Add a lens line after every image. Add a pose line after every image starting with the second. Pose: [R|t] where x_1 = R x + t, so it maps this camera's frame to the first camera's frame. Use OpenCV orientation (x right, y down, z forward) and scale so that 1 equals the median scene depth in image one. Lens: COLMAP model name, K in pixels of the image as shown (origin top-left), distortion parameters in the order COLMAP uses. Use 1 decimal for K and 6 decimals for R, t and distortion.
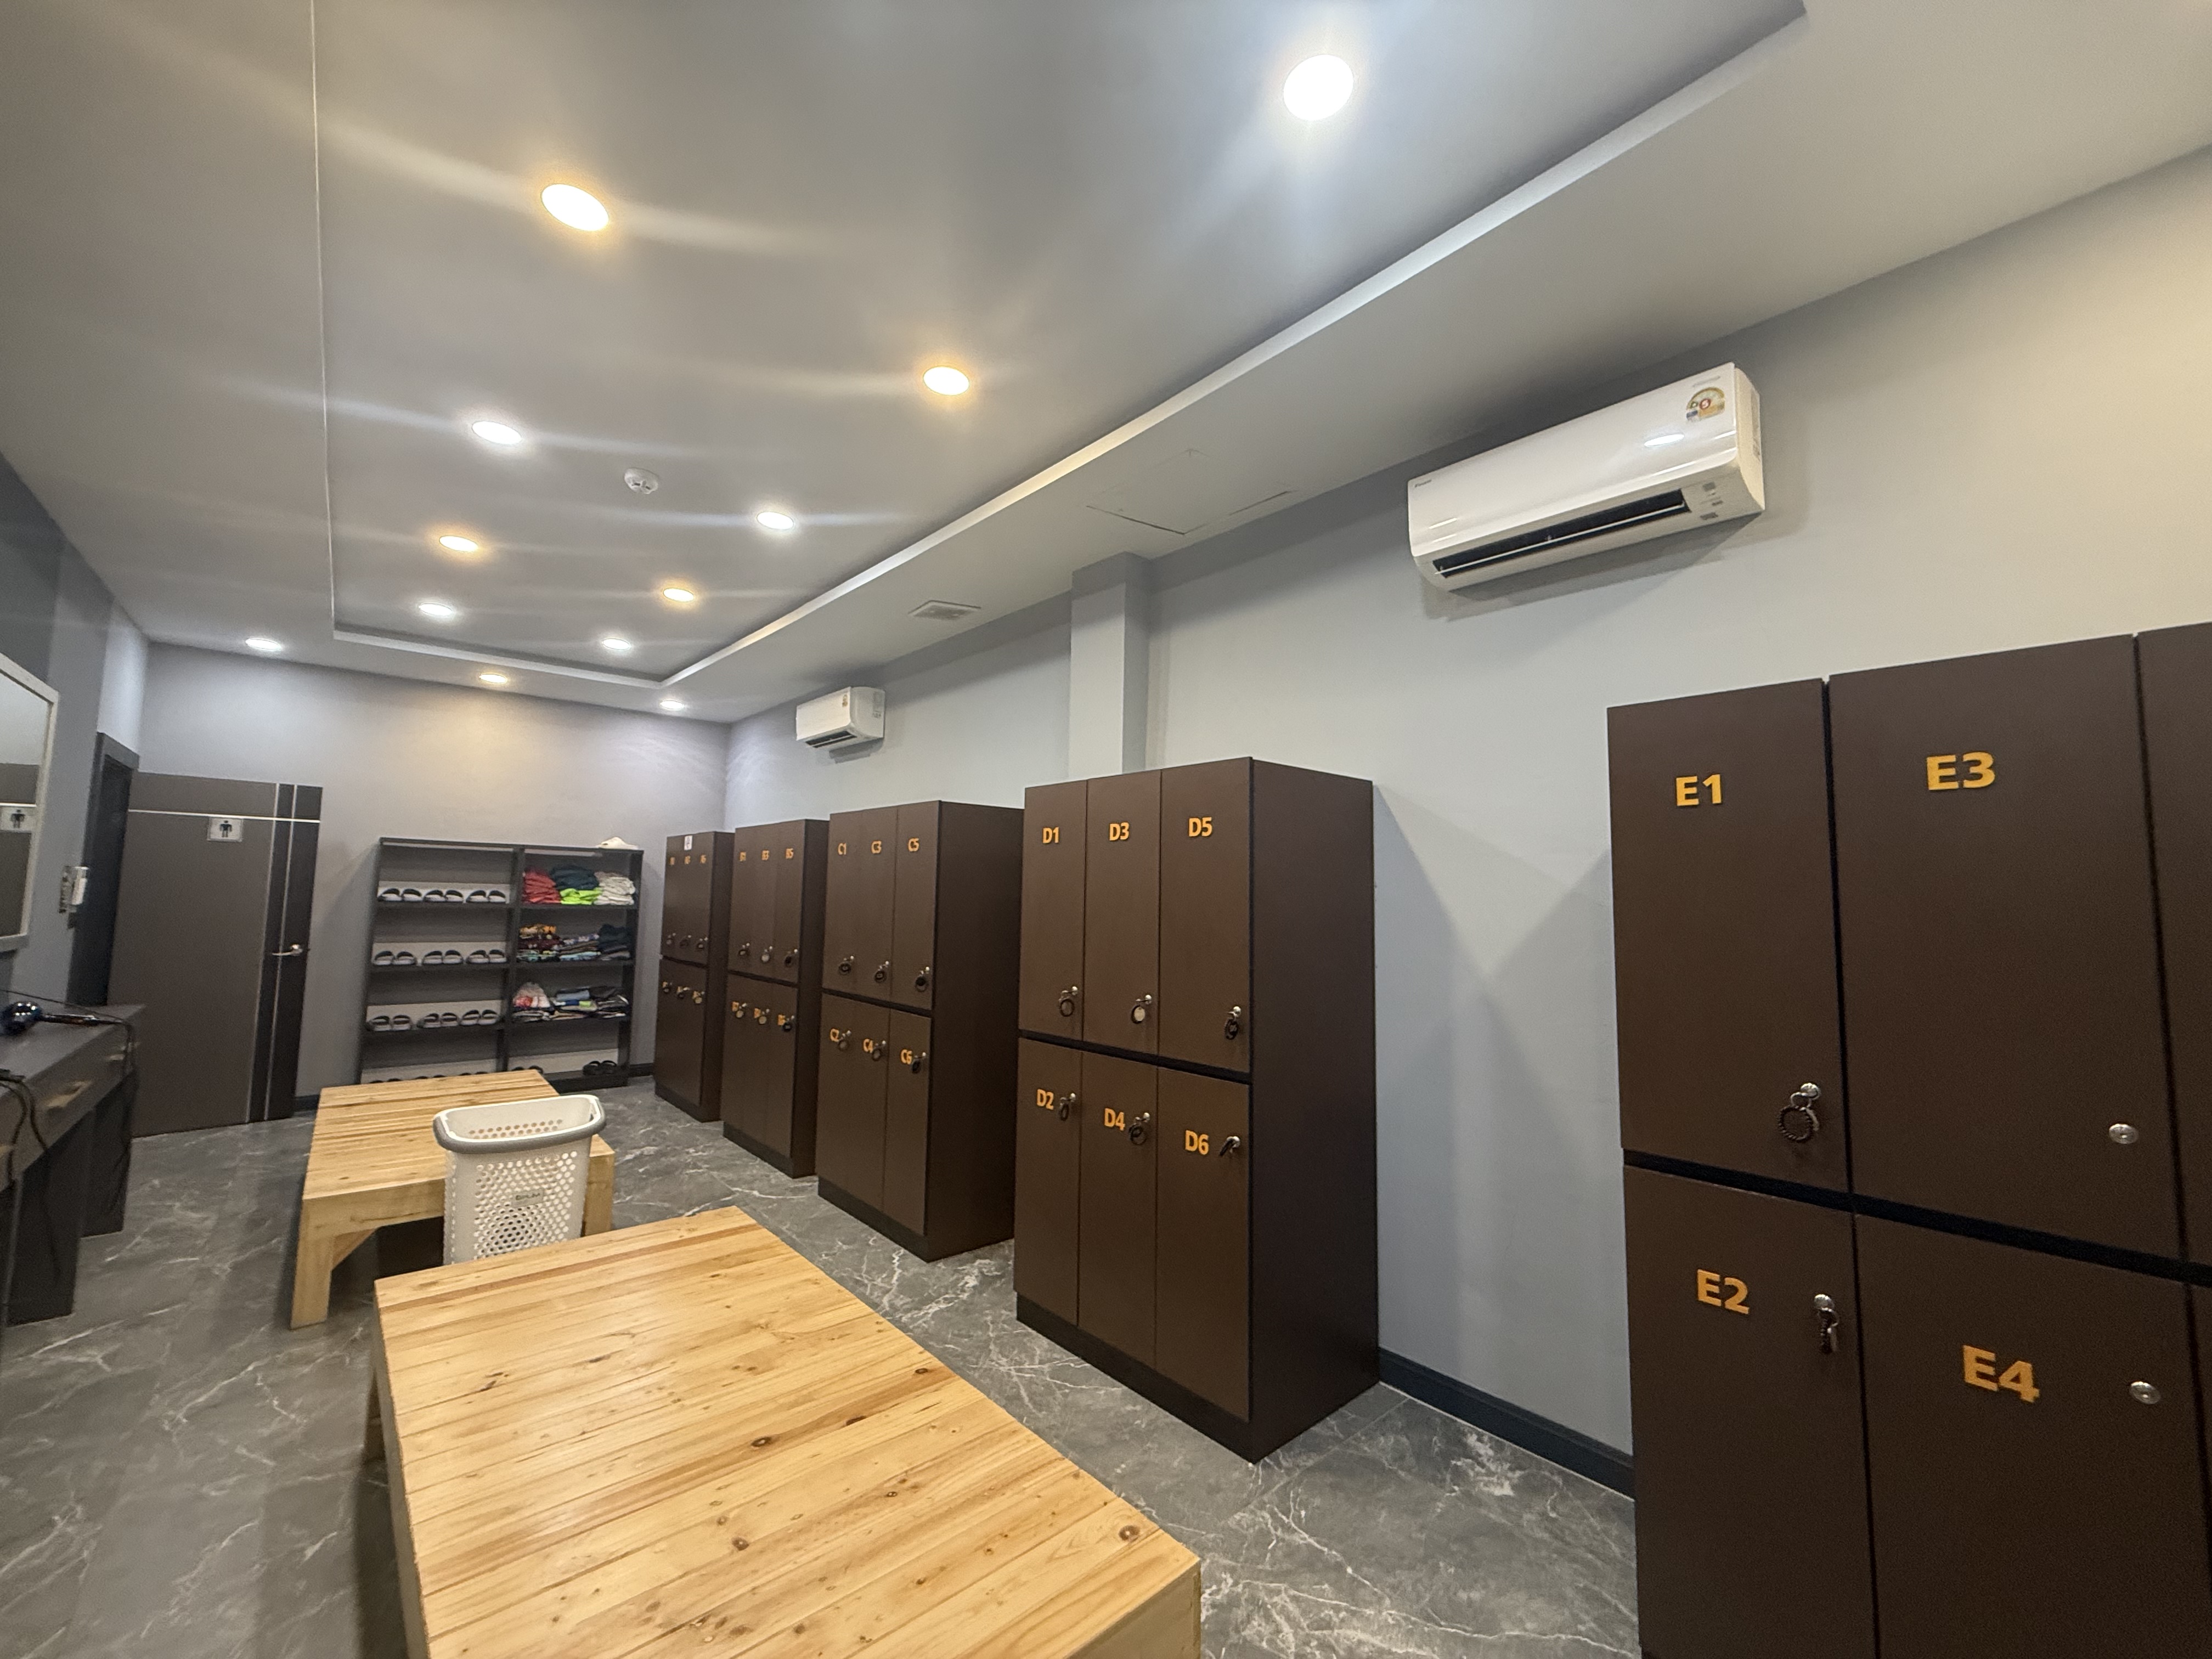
lens RADIAL K [[873.2, 0, 1101.5], [0, 873.2, 811.8], [0, 0, 1]] dist [-0.000048, 0.000331]
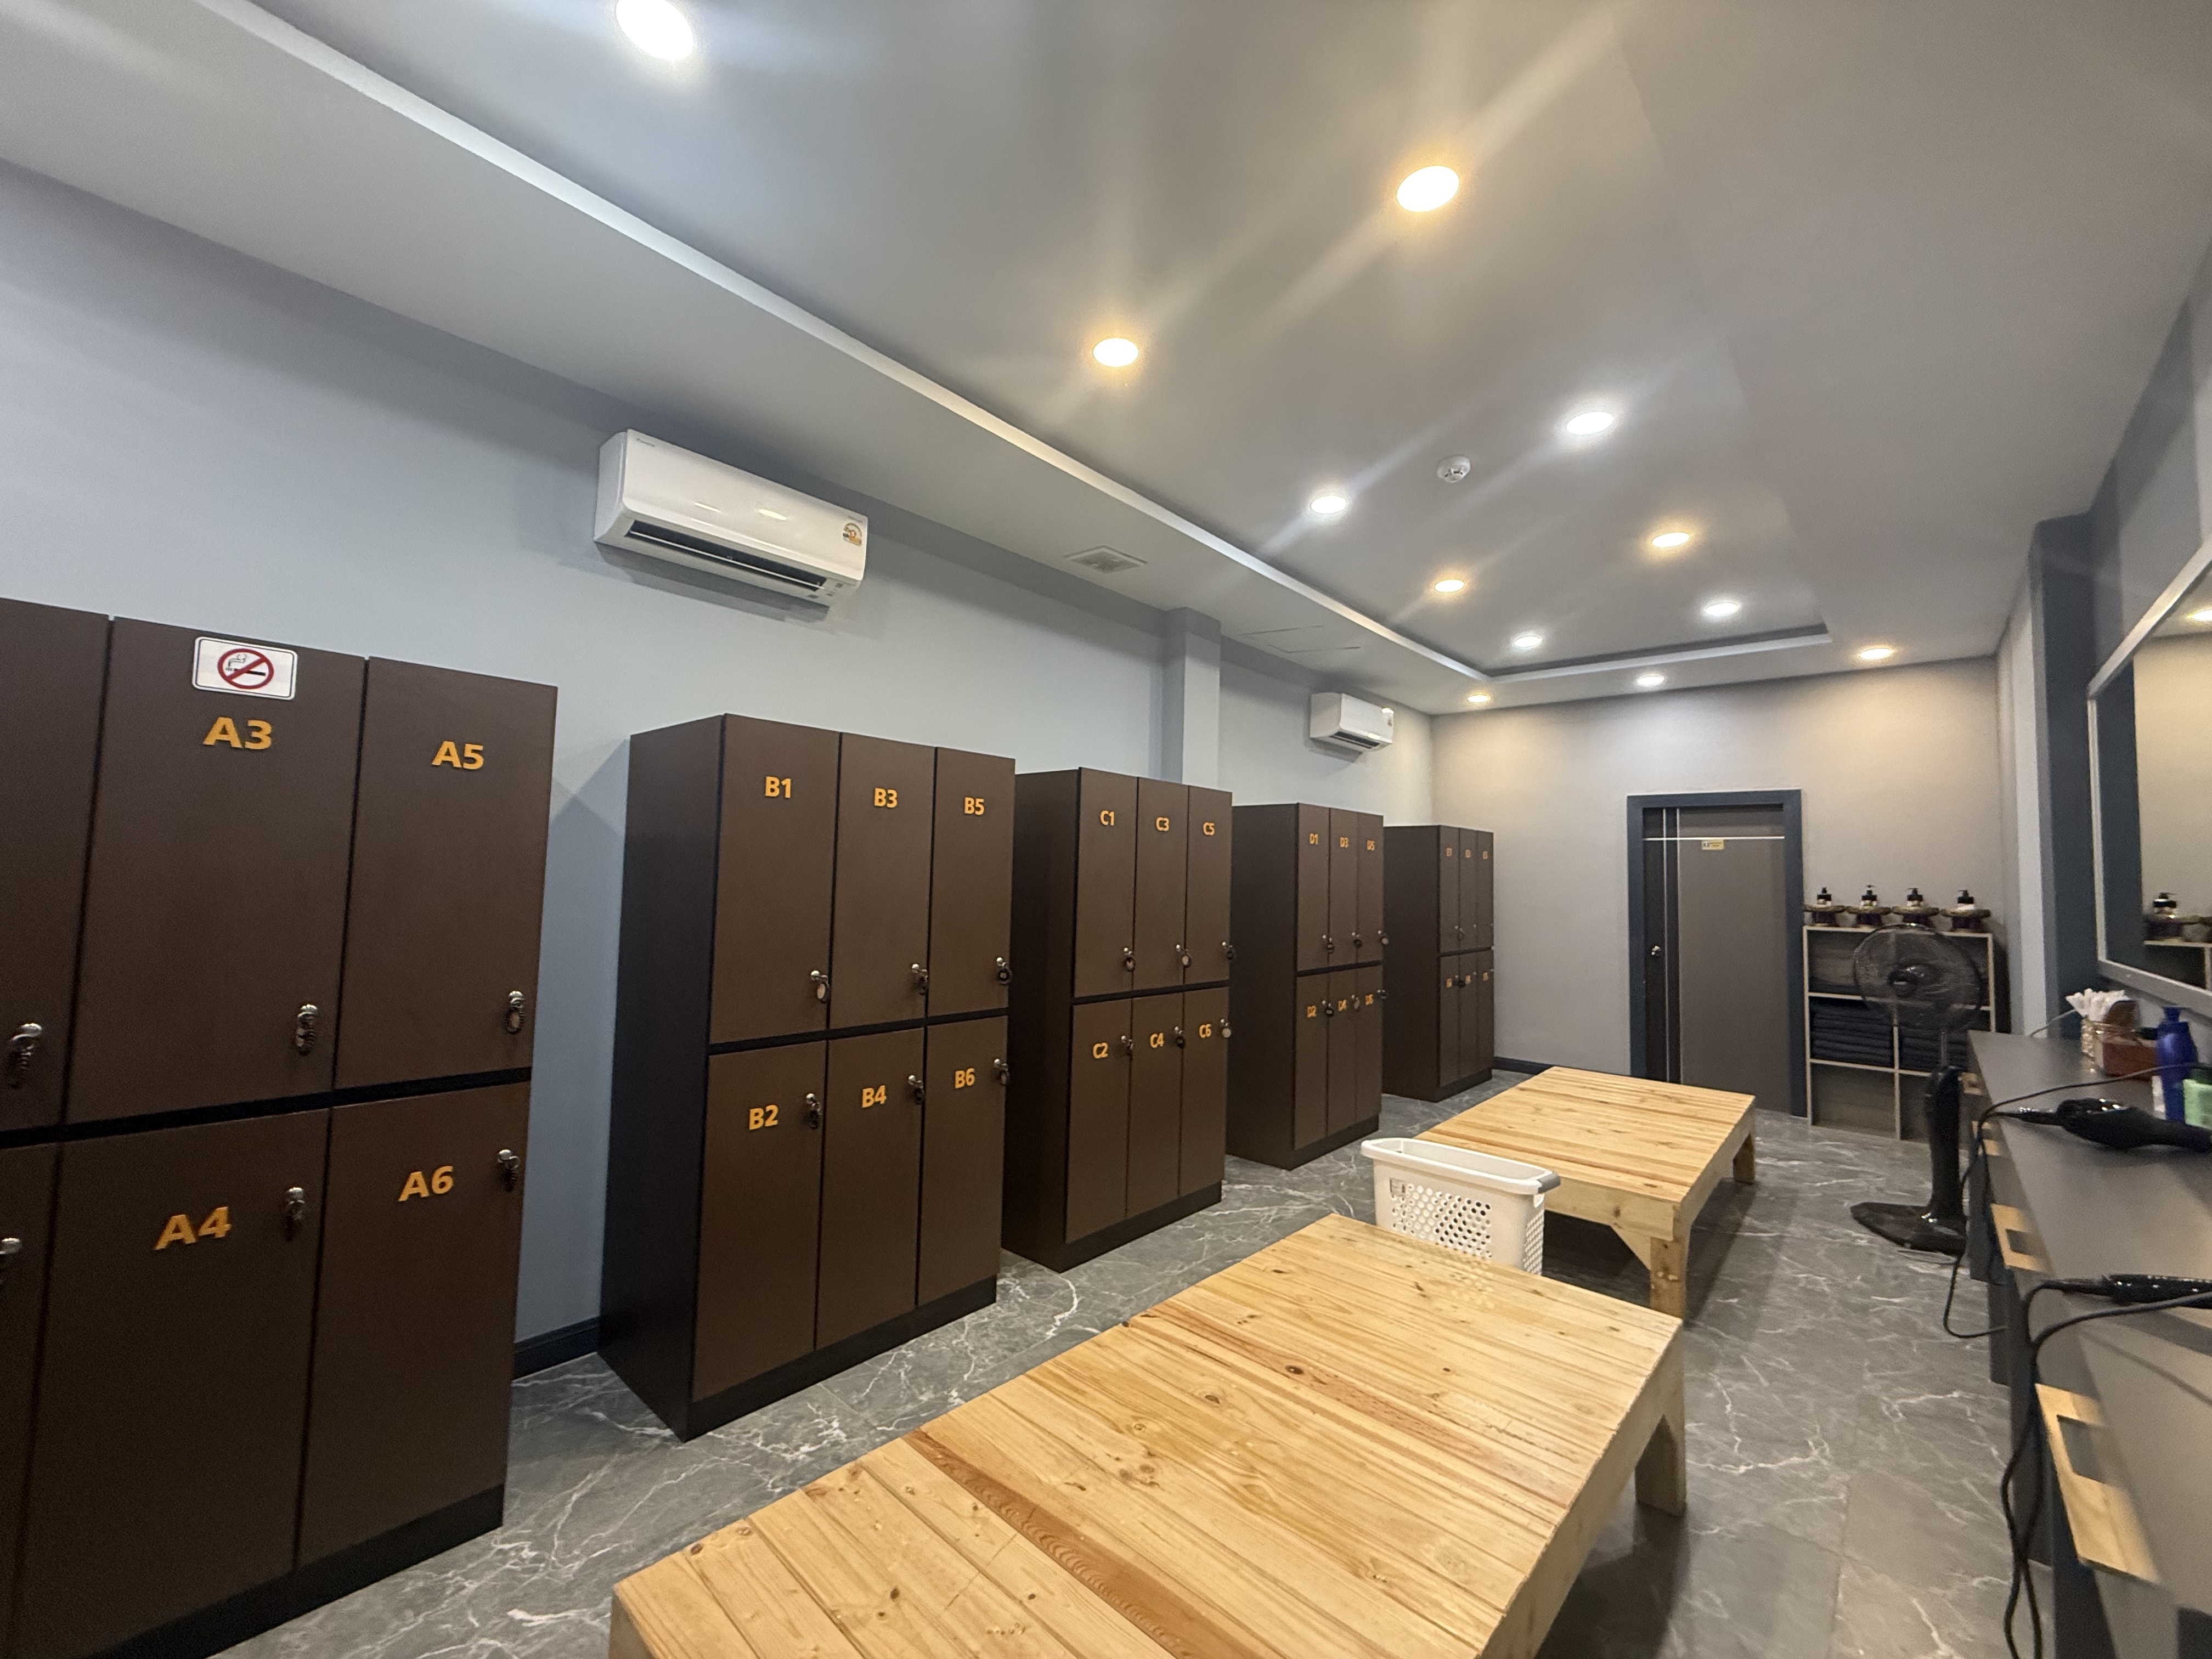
lens RADIAL K [[873.2, 0, 1099.7], [0, 873.2, 840.5], [0, 0, 1]] dist [-0.000048, 0.000331]
pose [[-0.101646, 0.033849, 0.994245, -1.210861], [-0.112695, 0.992596, -0.045315, 0.111501], [-0.988417, -0.116653, -0.097079, 1.209016]]
